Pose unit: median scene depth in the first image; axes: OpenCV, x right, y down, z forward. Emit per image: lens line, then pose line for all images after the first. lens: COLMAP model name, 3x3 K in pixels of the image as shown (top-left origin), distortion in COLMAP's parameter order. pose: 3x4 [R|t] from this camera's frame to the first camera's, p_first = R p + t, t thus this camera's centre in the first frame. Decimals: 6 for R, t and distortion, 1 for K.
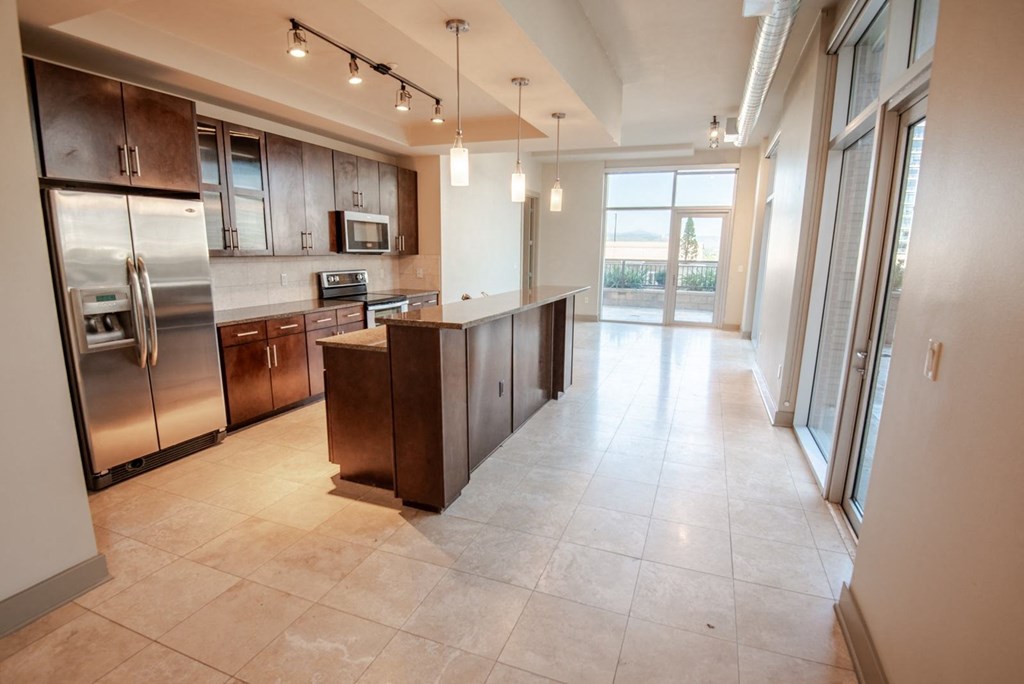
lens RADIAL K [[487.2, 0, 512.0], [0, 487.2, 342.0], [0, 0, 1]] dist [-0.023406, -0.000214]
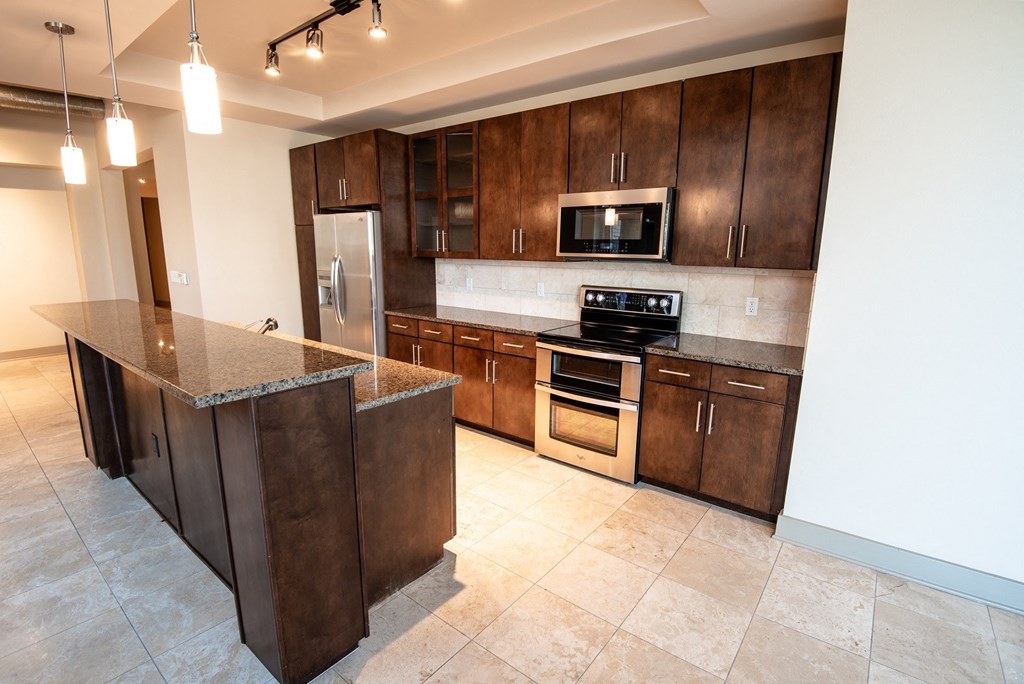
lens RADIAL K [[487.2, 0, 512.0], [0, 487.2, 342.0], [0, 0, 1]] dist [-0.023406, -0.000214]
pose [[-0.283861, 0.160966, -0.945258, 0.324812], [-0.198354, 0.954628, 0.222128, -0.209143], [0.938125, 0.250549, -0.239054, 1.129215]]
